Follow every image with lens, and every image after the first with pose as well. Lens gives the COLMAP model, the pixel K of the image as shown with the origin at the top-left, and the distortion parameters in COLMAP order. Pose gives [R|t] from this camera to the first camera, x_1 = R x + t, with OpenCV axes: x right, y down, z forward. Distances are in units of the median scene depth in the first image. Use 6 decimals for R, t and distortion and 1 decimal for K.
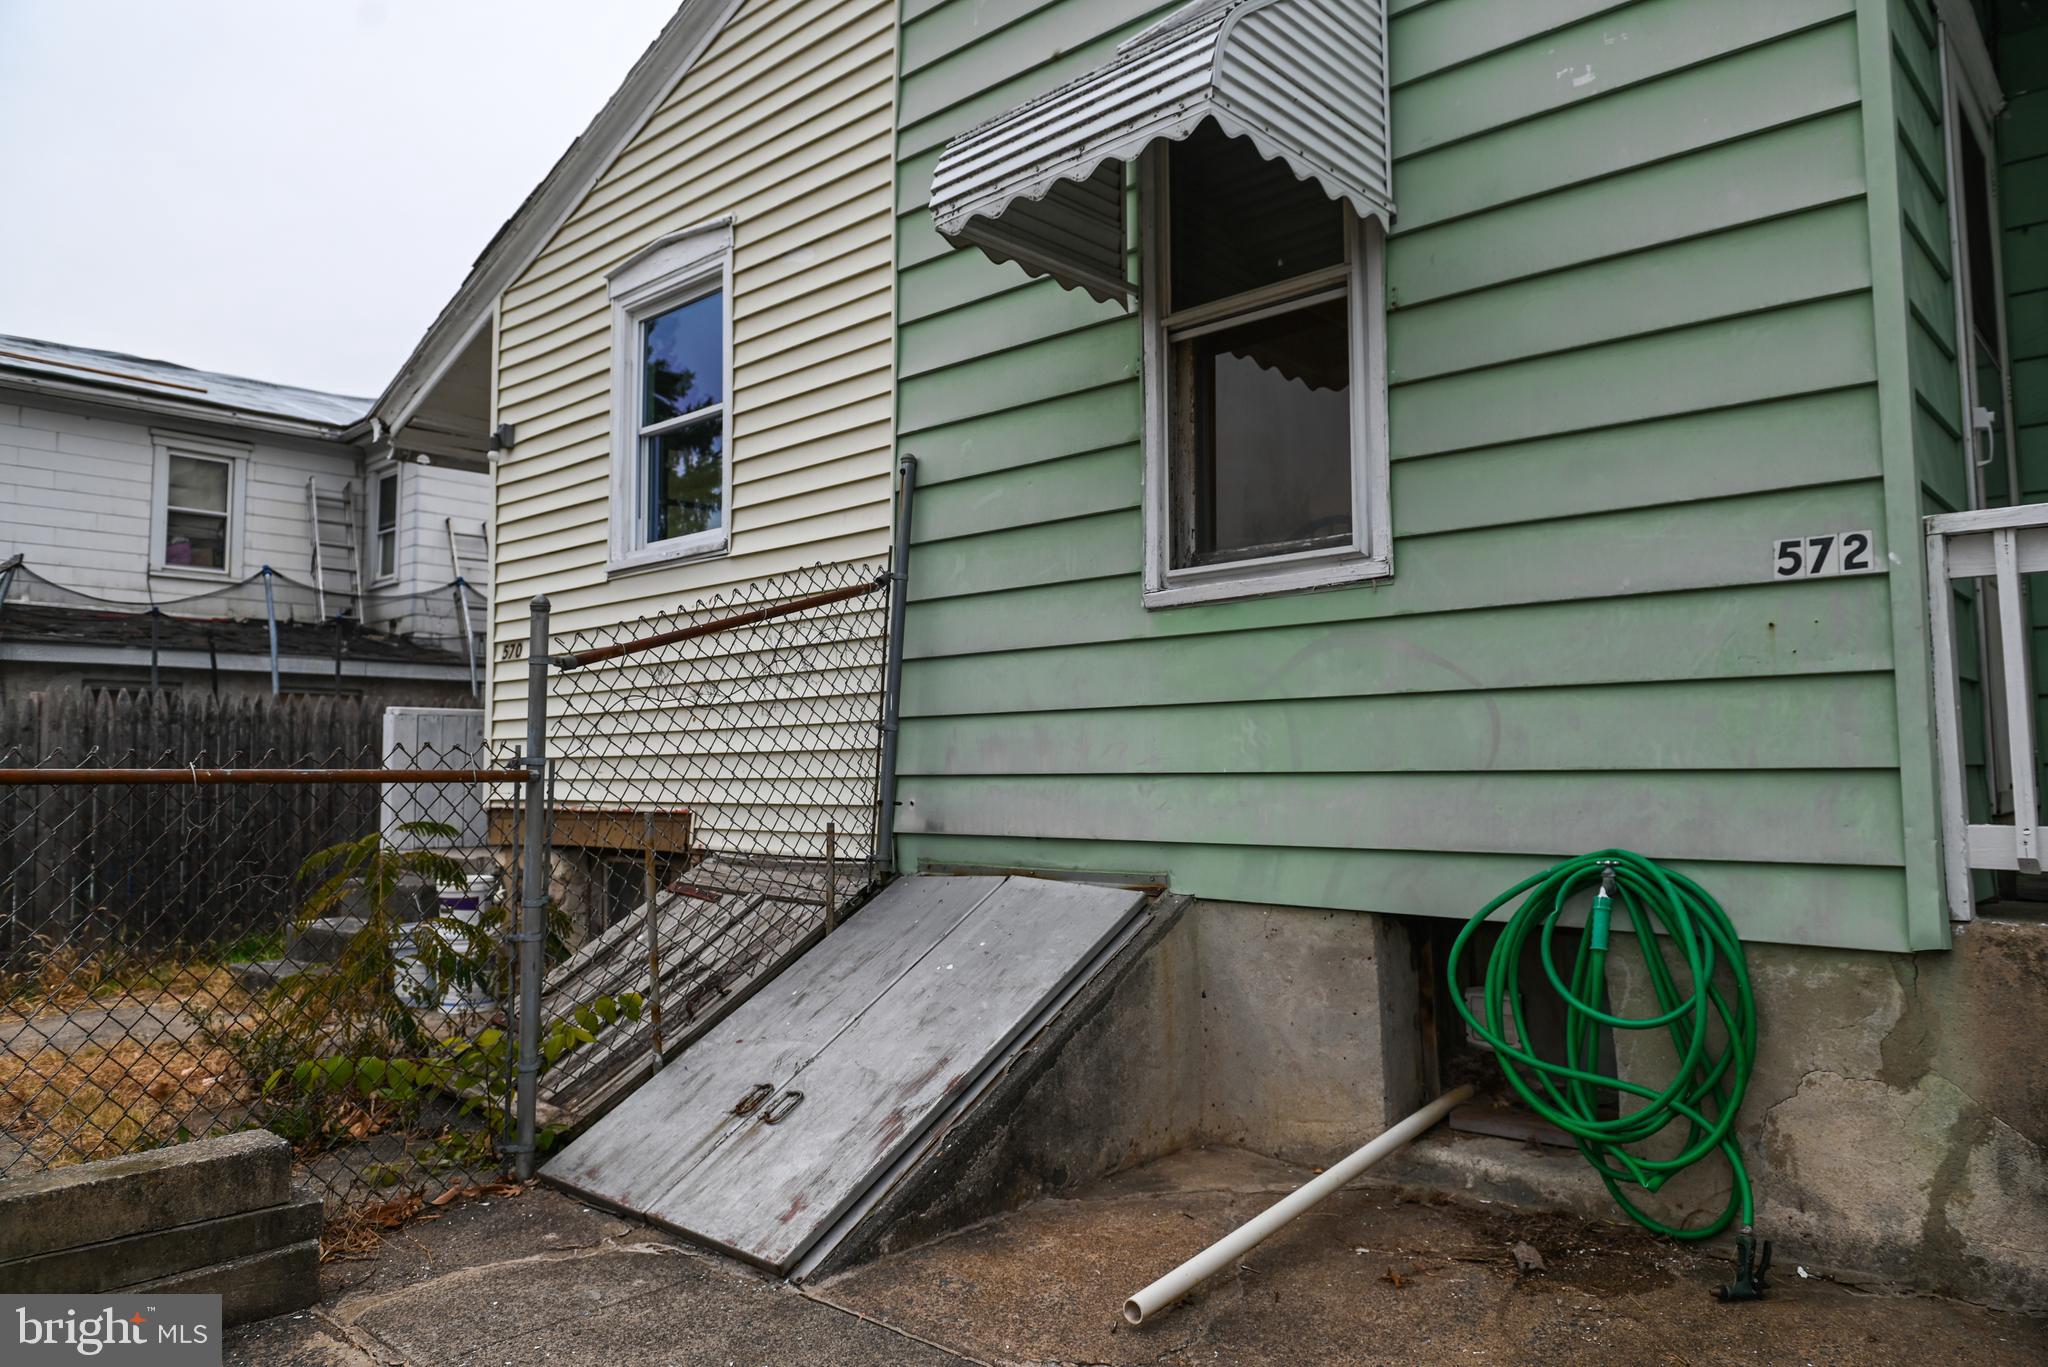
lens RADIAL K [[1389.2, 0, 1038.4], [0, 1389.2, 671.7], [0, 0, 1]] dist [-0.011060, -0.000557]
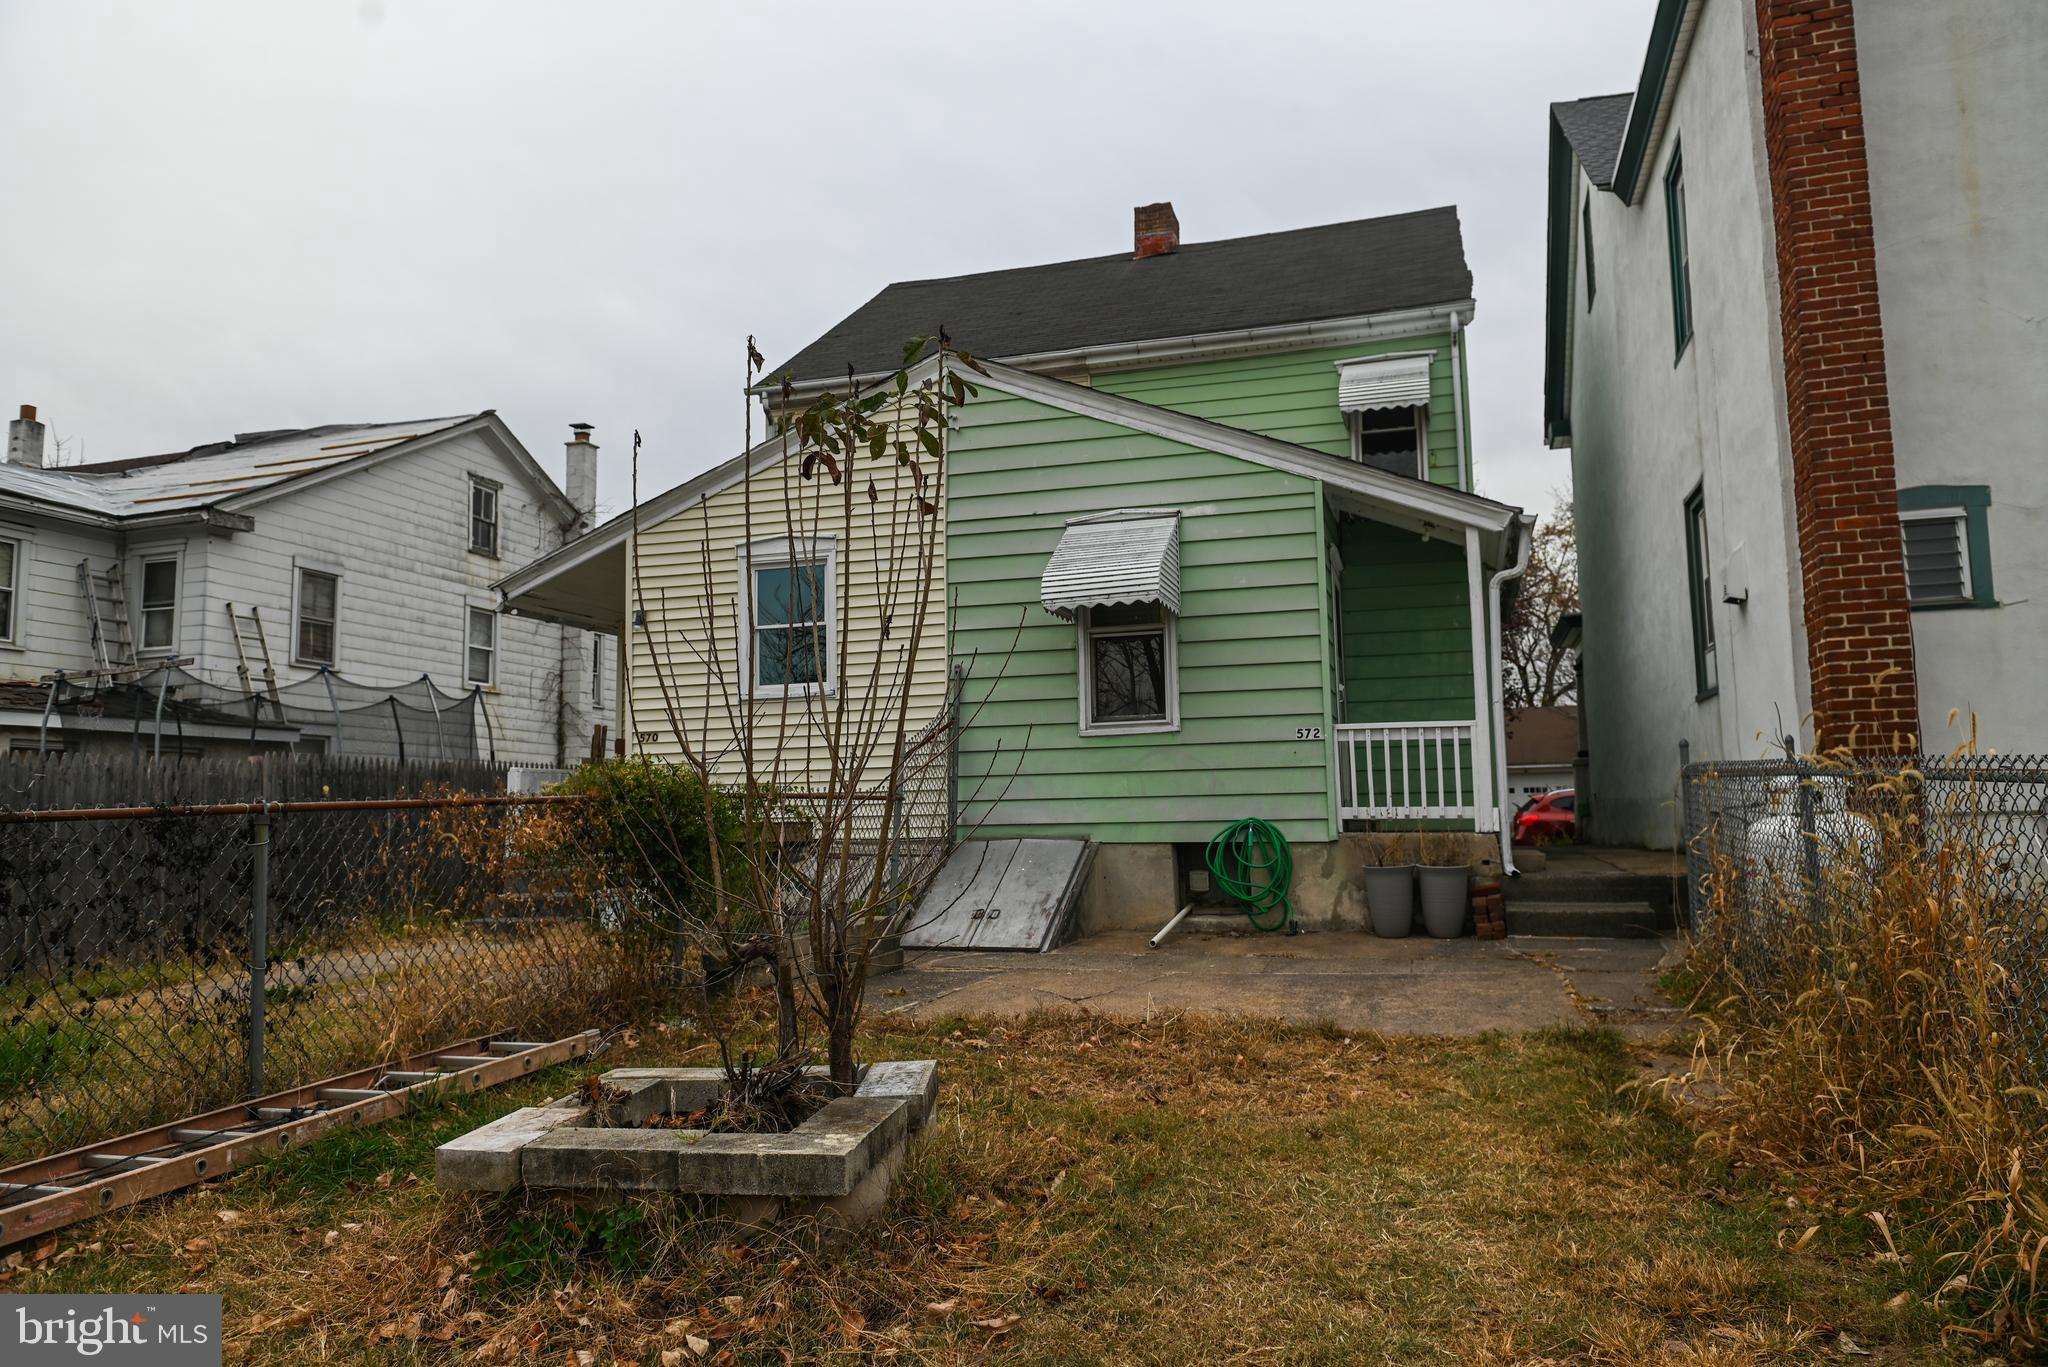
lens RADIAL K [[1389.2, 0, 1039.2], [0, 1389.2, 677.3], [0, 0, 1]] dist [-0.011060, -0.000557]
pose [[0.904326, 0.034417, 0.425452, -1.395390], [-0.019593, 0.999040, -0.039172, -0.064960], [-0.426392, 0.027089, 0.904133, -1.710419]]
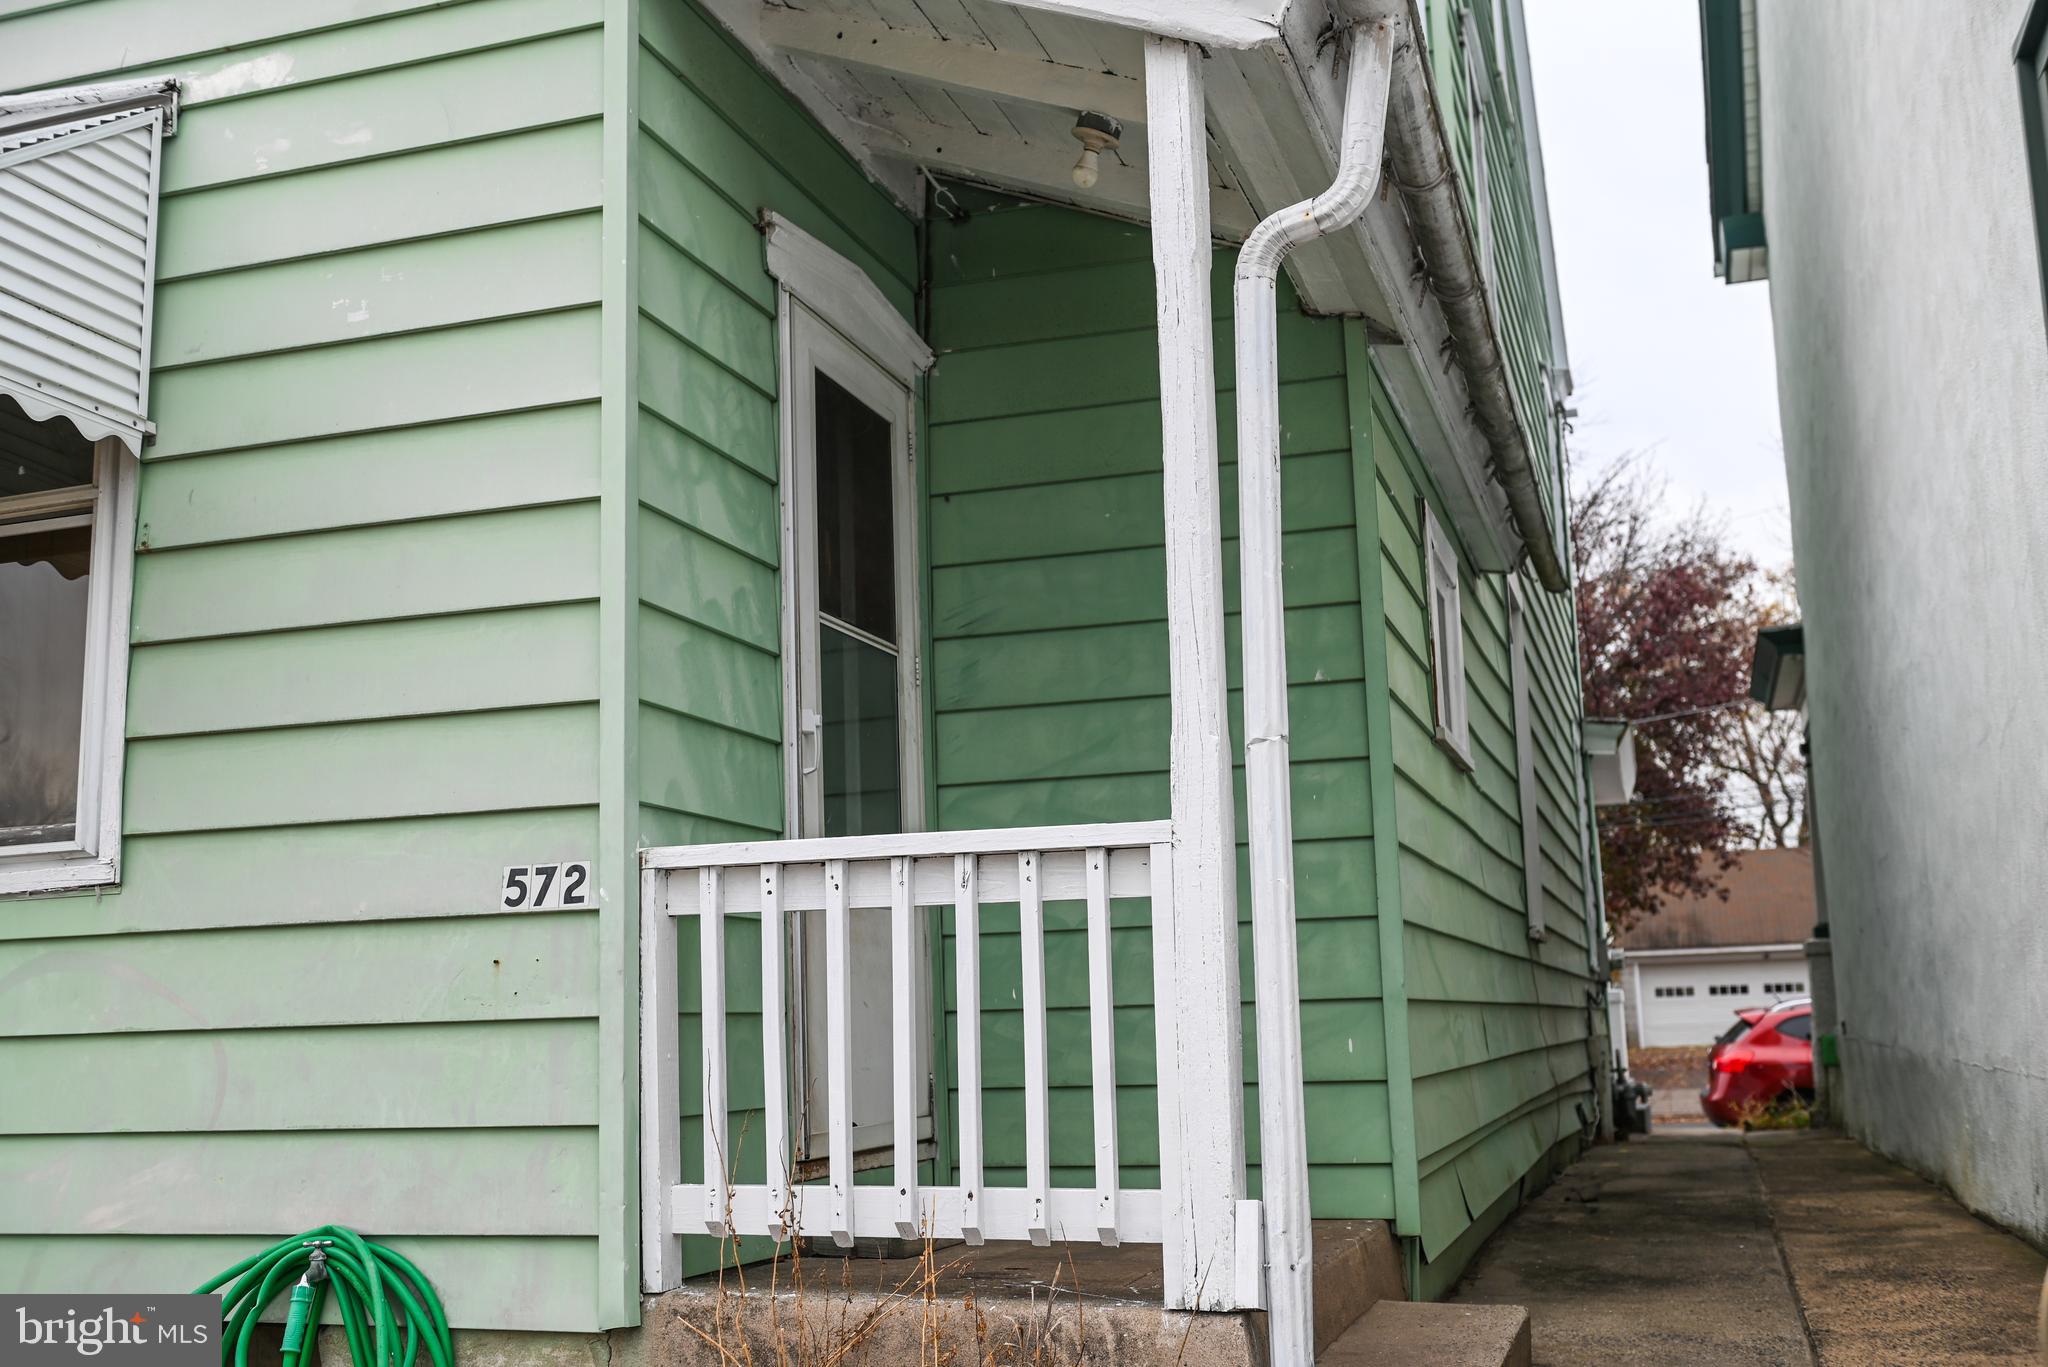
lens RADIAL K [[2049.8, 0, 1025.1], [0, 2049.8, 693.4], [0, 0, 1]] dist [-0.007682, 0.000000]
pose [[0.912304, 0.047158, 0.406790, 0.260955], [-0.007220, 0.995045, -0.099161, -0.068257], [-0.409451, 0.087528, 0.908124, -0.306505]]
